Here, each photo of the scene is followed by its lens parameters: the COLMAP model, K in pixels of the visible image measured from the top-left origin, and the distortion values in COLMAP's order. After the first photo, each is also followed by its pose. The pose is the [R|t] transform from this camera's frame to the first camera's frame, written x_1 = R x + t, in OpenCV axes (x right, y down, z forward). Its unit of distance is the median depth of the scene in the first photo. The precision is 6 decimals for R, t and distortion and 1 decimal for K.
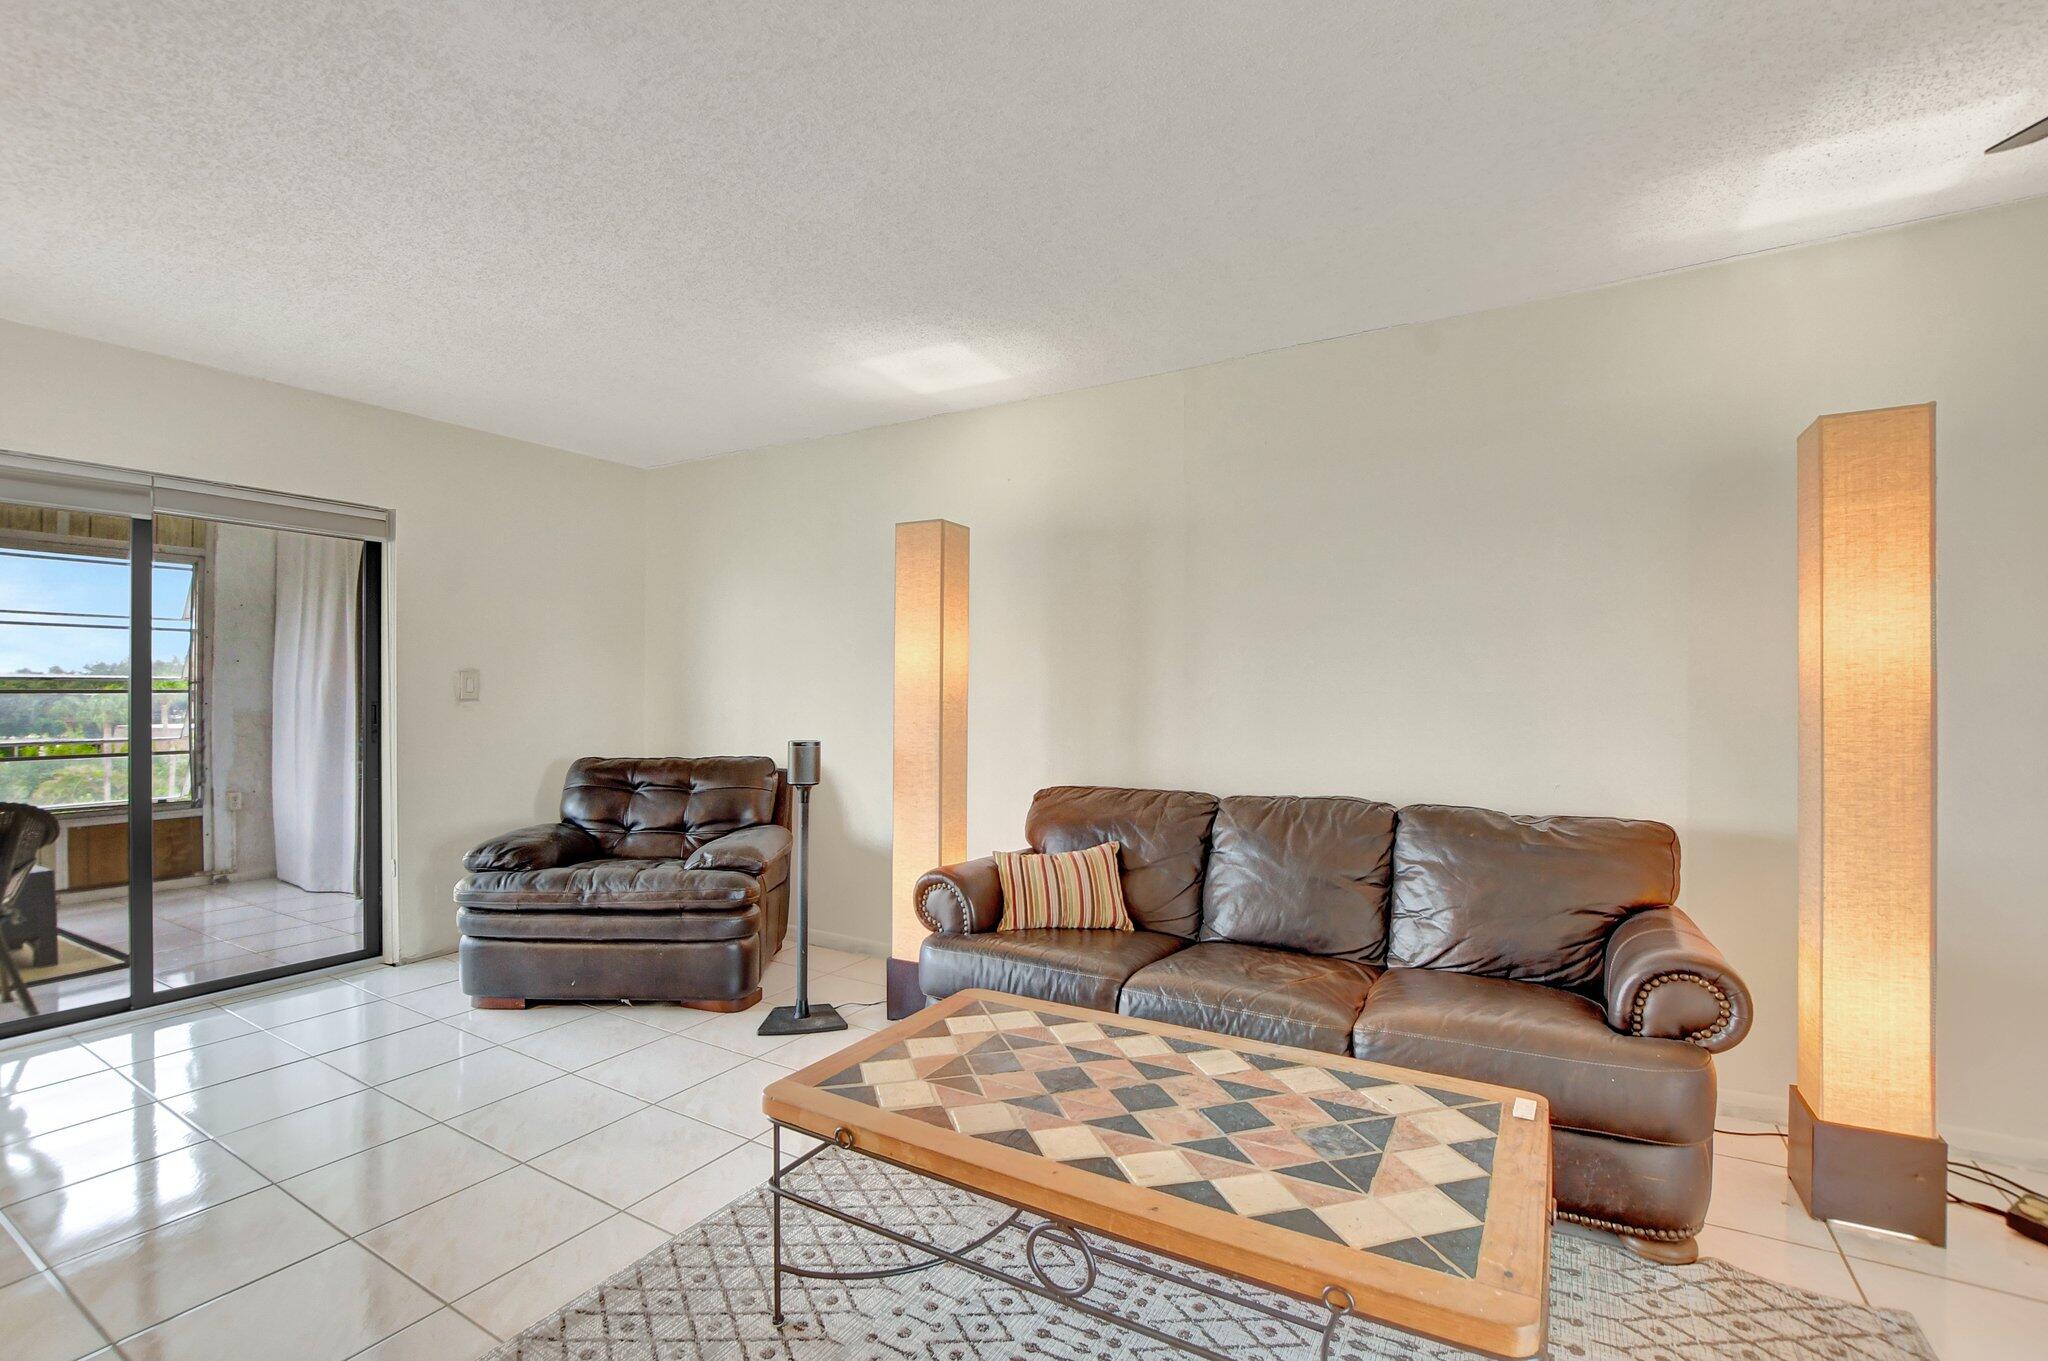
lens RADIAL K [[900.2, 0, 1006.0], [0, 900.2, 703.9], [0, 0, 1]] dist [-0.015338, -0.001076]
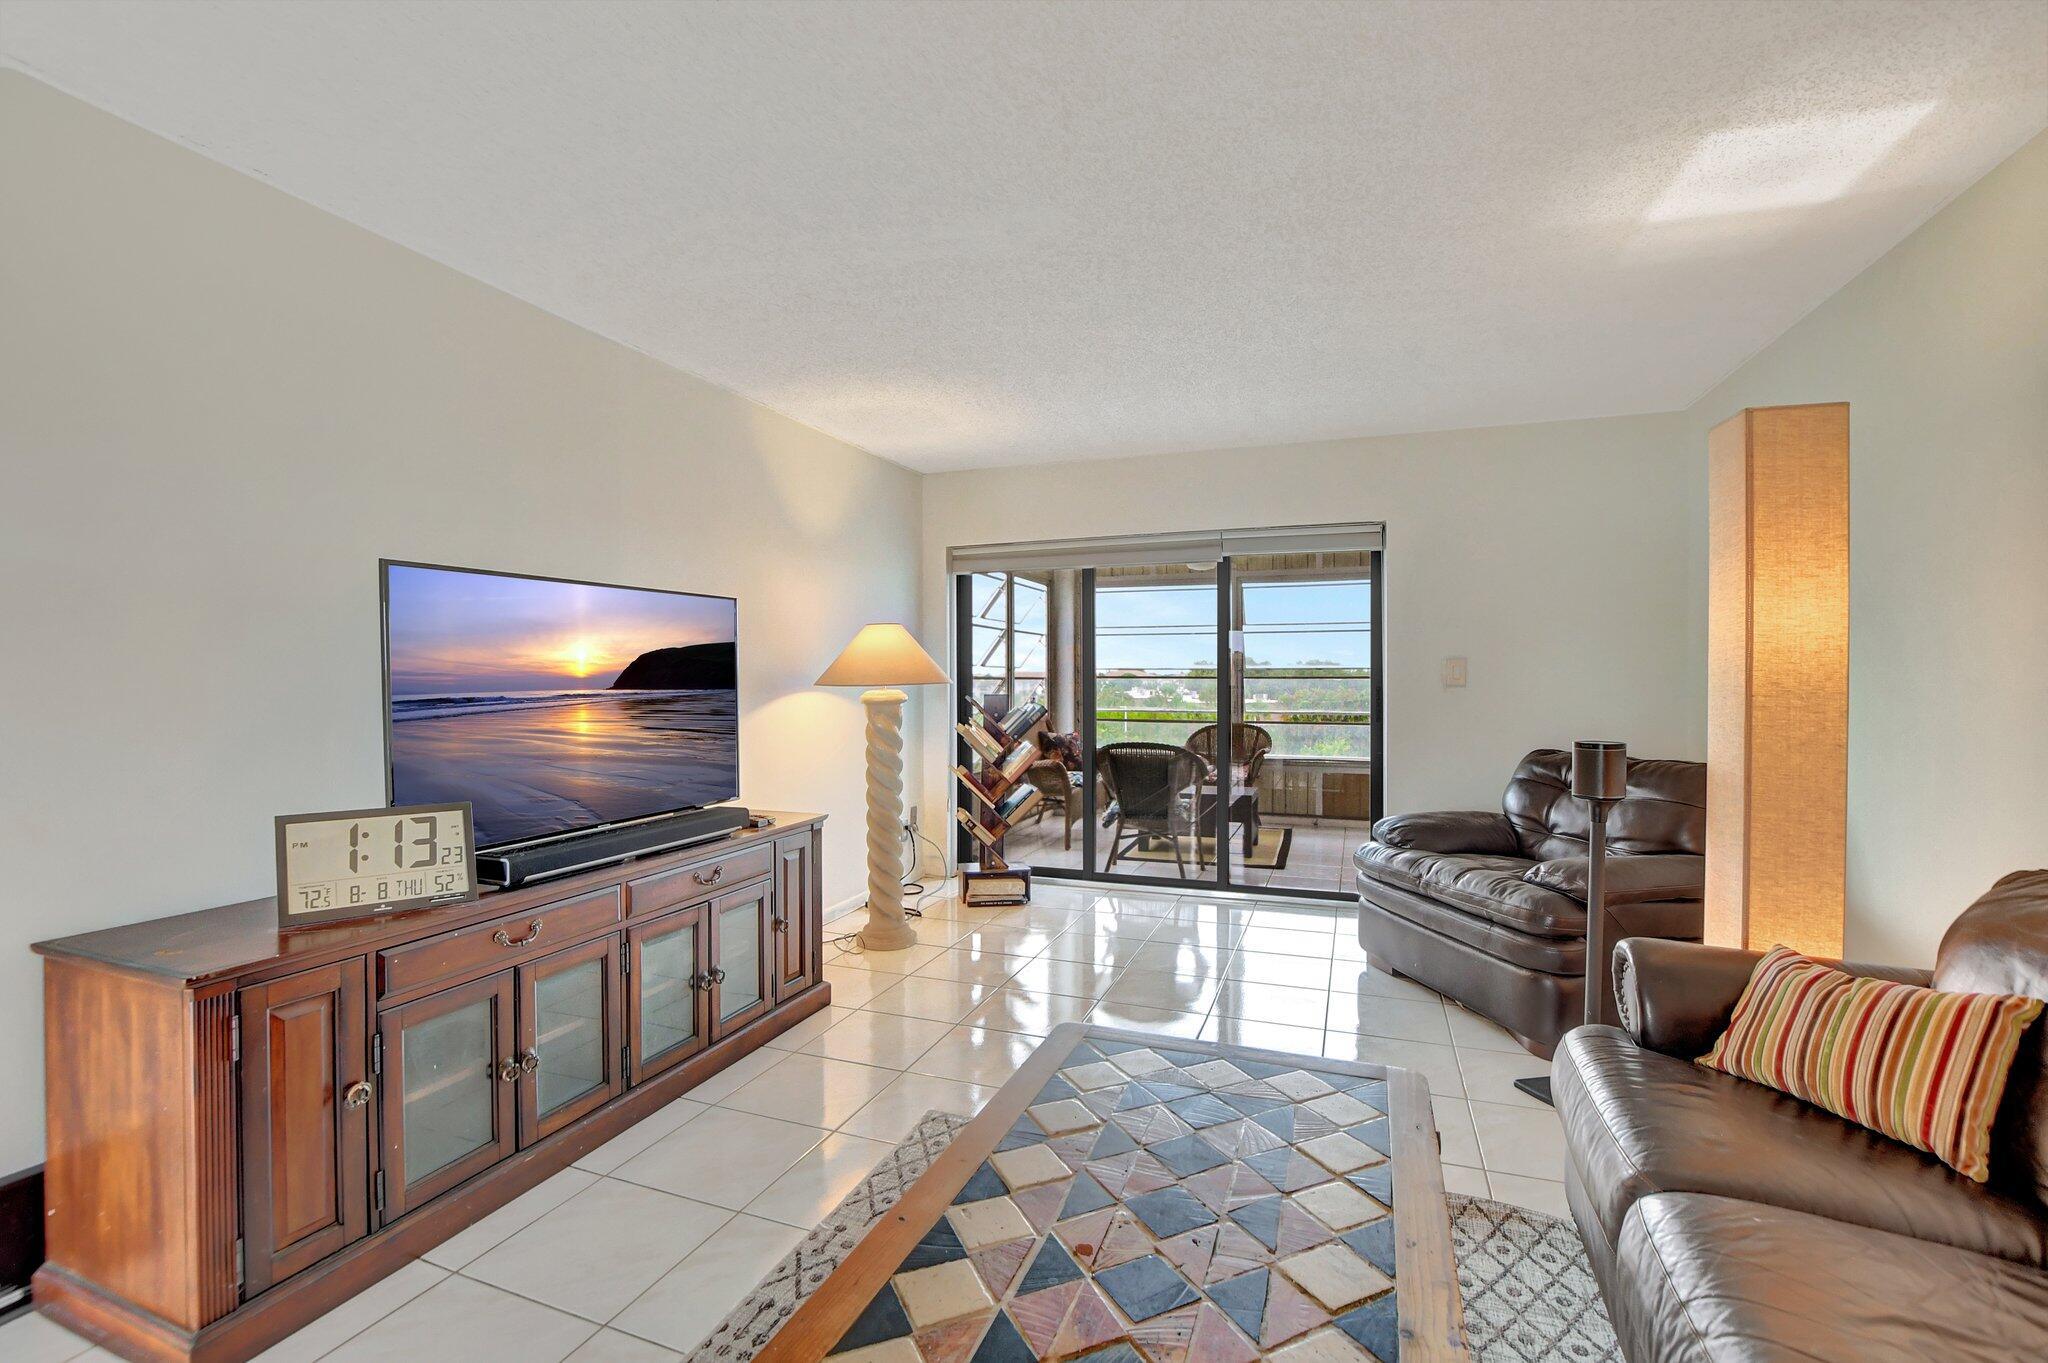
lens RADIAL K [[914.8, 0, 1024.0], [0, 914.8, 681.5], [0, 0, 1]] dist [-0.026452, 0.000377]
pose [[0.189503, 0.004597, -0.981869, 0.389998], [-0.013949, 0.999901, 0.001989, -0.005272], [0.981781, 0.013320, 0.189548, 0.321183]]
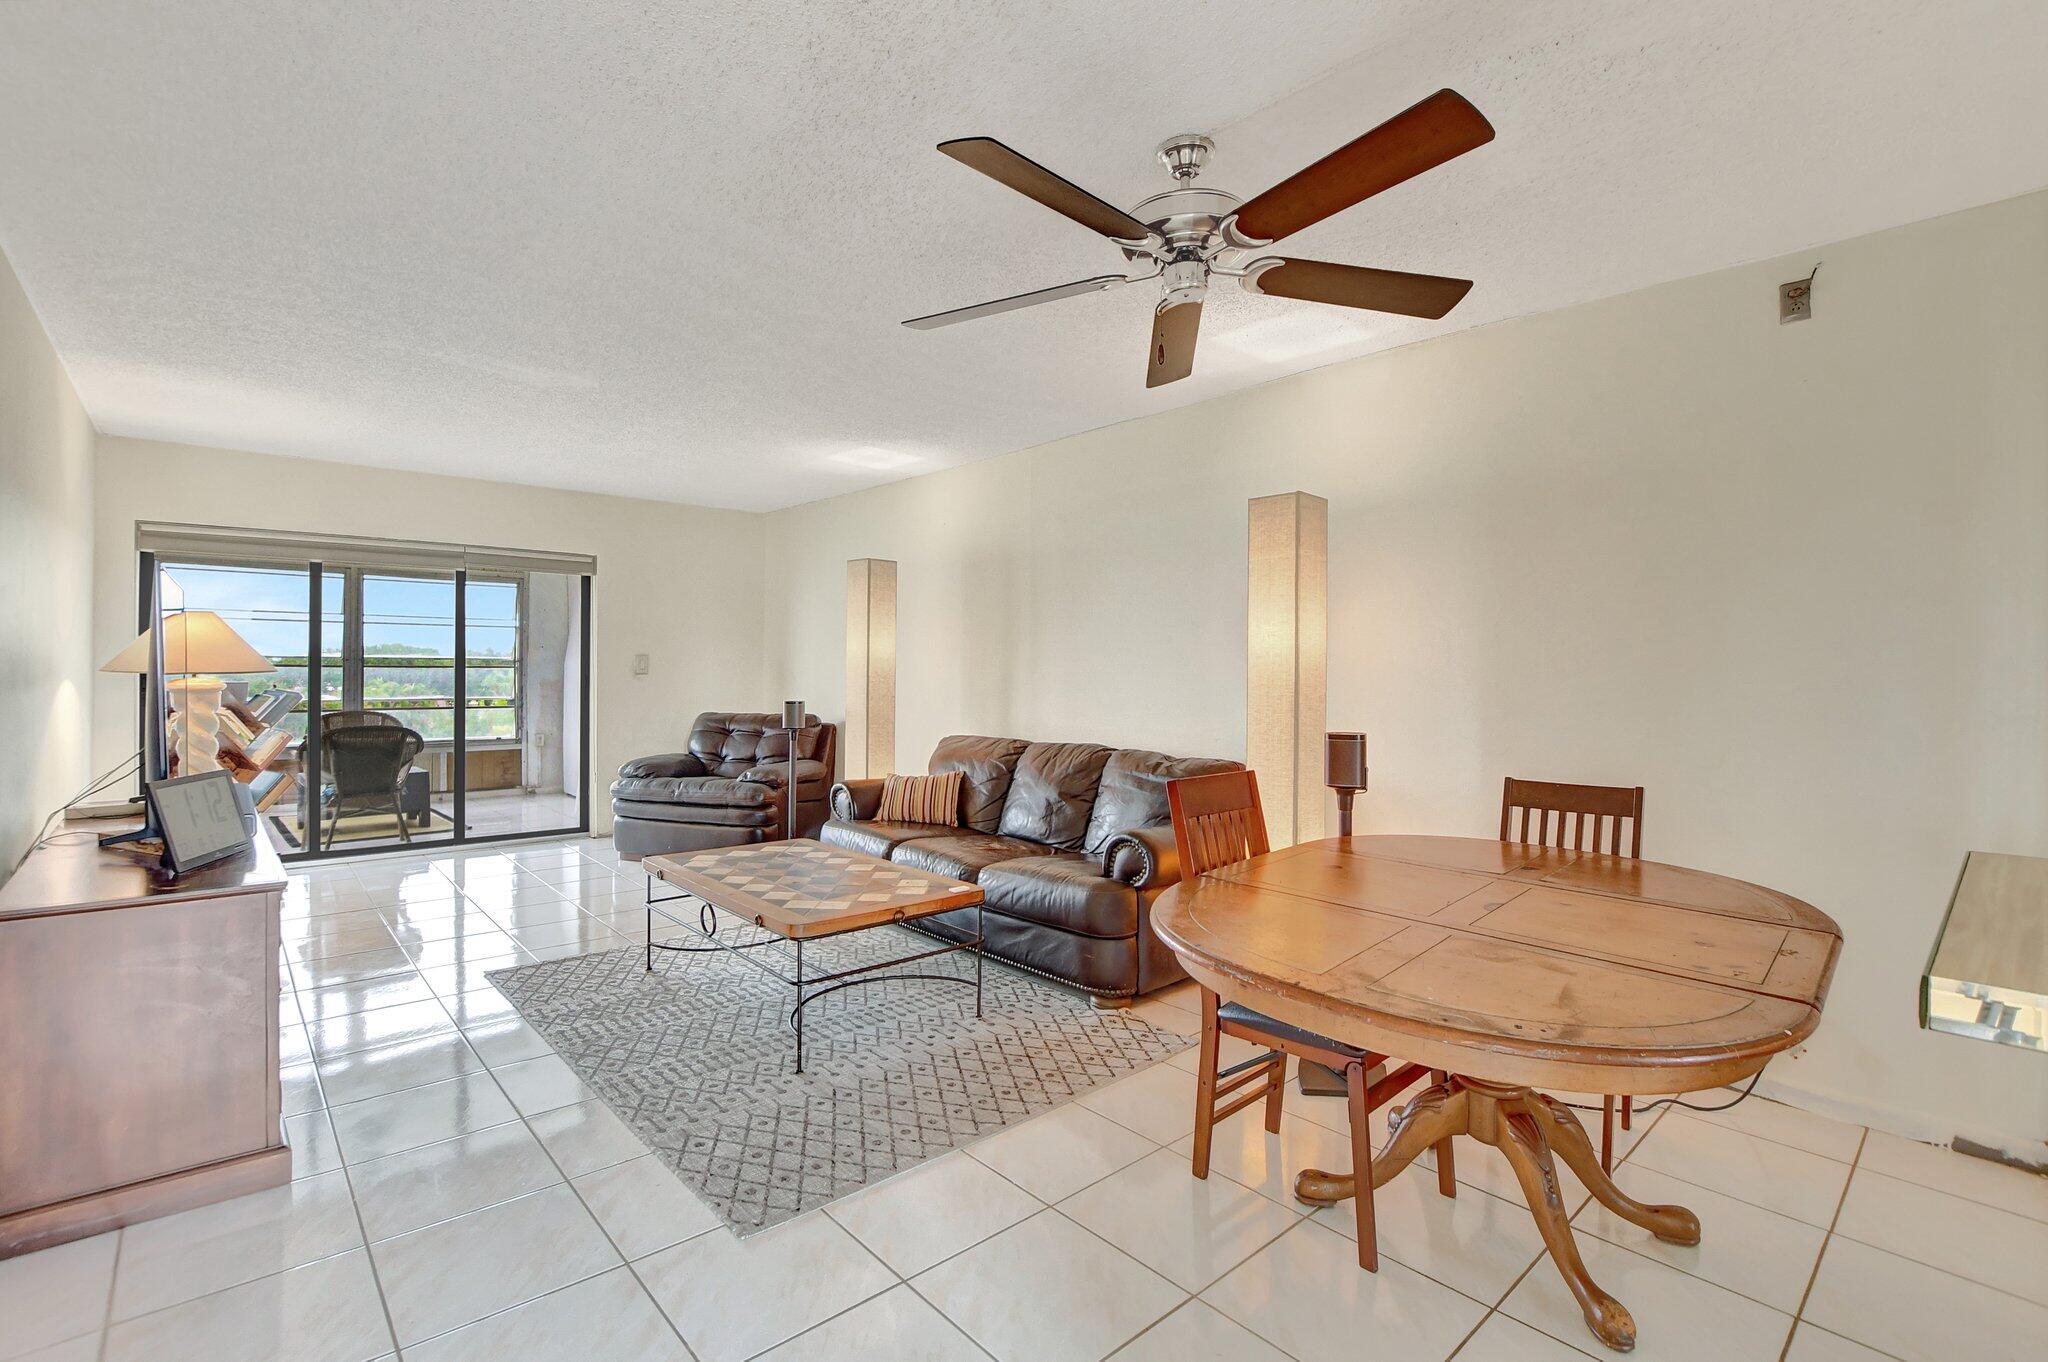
lens RADIAL K [[914.8, 0, 1024.0], [0, 914.8, 681.0], [0, 0, 1]] dist [-0.026452, 0.000377]
pose [[0.958272, 0.011512, -0.285628, 0.538751], [-0.012873, 0.999913, -0.002887, 0.004542], [0.285569, 0.006444, 0.958336, -0.362644]]
